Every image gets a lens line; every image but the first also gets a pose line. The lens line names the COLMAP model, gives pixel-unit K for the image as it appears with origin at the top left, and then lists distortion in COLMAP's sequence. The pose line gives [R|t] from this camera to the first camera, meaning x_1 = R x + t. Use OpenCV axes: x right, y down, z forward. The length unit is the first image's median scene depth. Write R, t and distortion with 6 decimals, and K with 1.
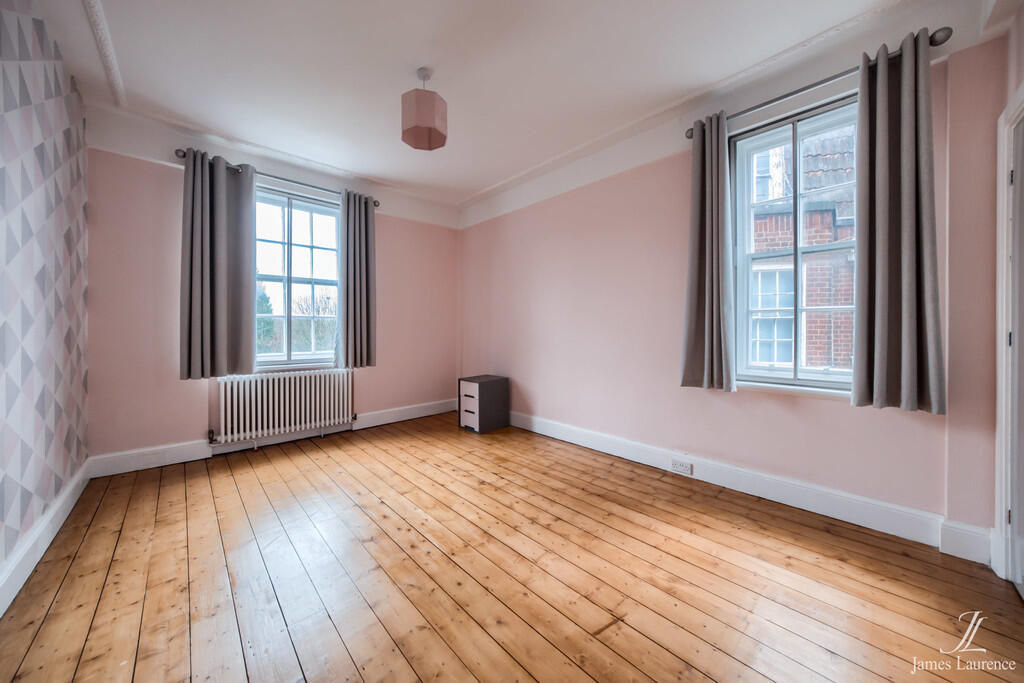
lens RADIAL K [[348.8, 0, 496.9], [0, 348.8, 332.6], [0, 0, 1]] dist [-0.006728, 0.000128]
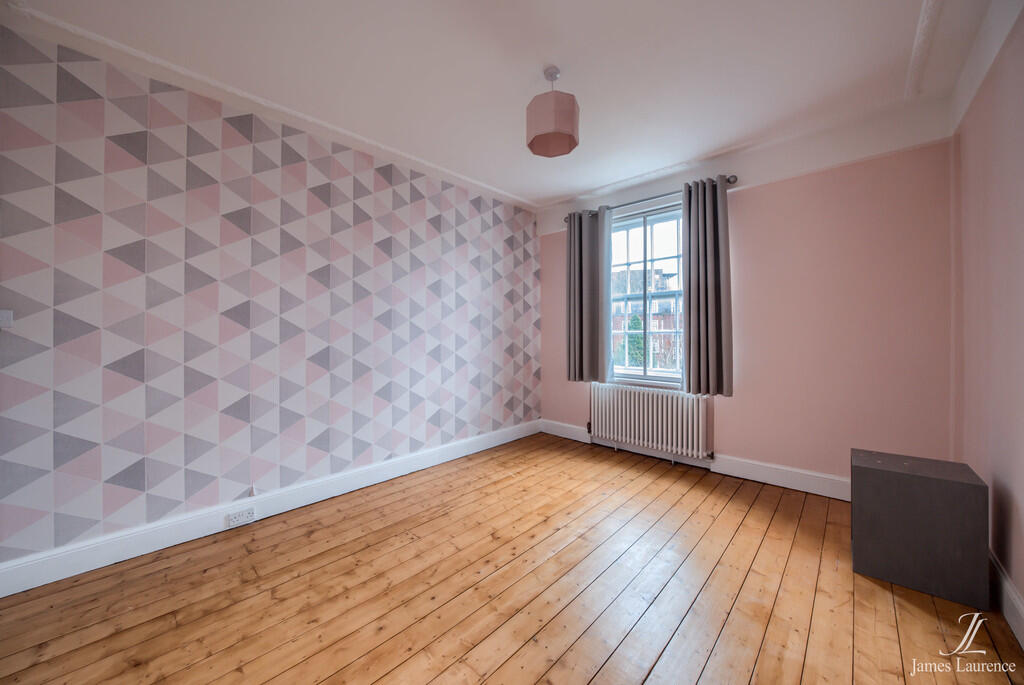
lens RADIAL K [[370.3, 0, 492.9], [0, 370.3, 333.0], [0, 0, 1]] dist [-0.007019, -0.000050]
pose [[0.055610, 0.000671, -0.998452, 0.525964], [-0.001306, 0.999999, 0.000600, -0.051031], [0.998452, 0.001271, 0.055611, 0.563249]]
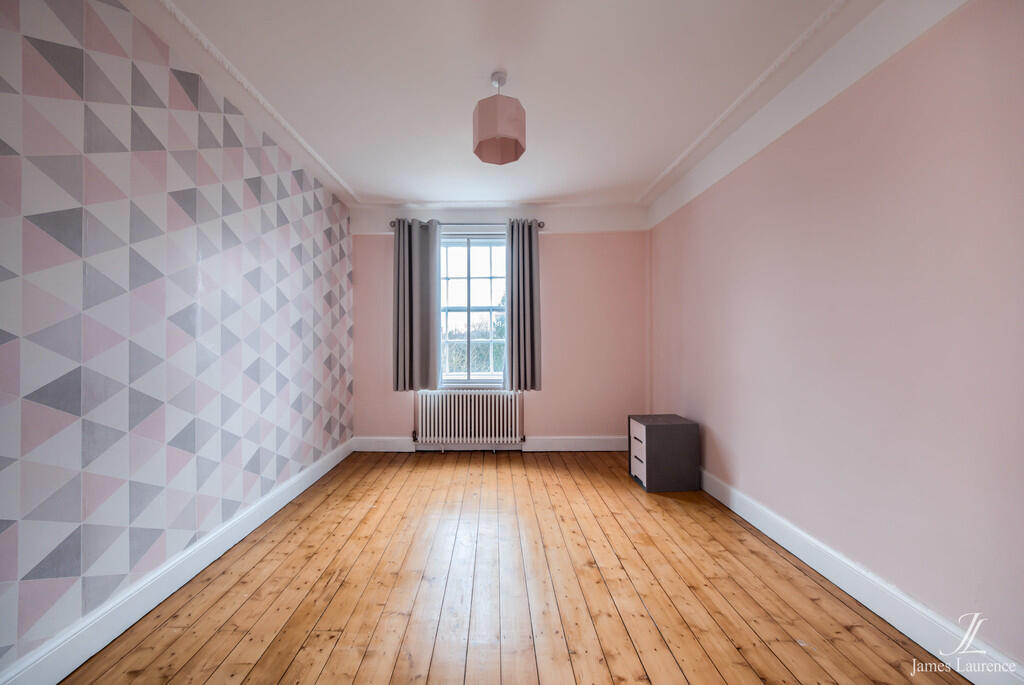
lens RADIAL K [[348.8, 0, 491.5], [0, 348.8, 340.6], [0, 0, 1]] dist [-0.008581, -0.000058]
pose [[0.737146, -0.002754, -0.675728, 0.266276], [-0.000370, 0.999990, -0.004479, -0.049917], [0.675733, 0.003551, 0.737138, 0.234439]]
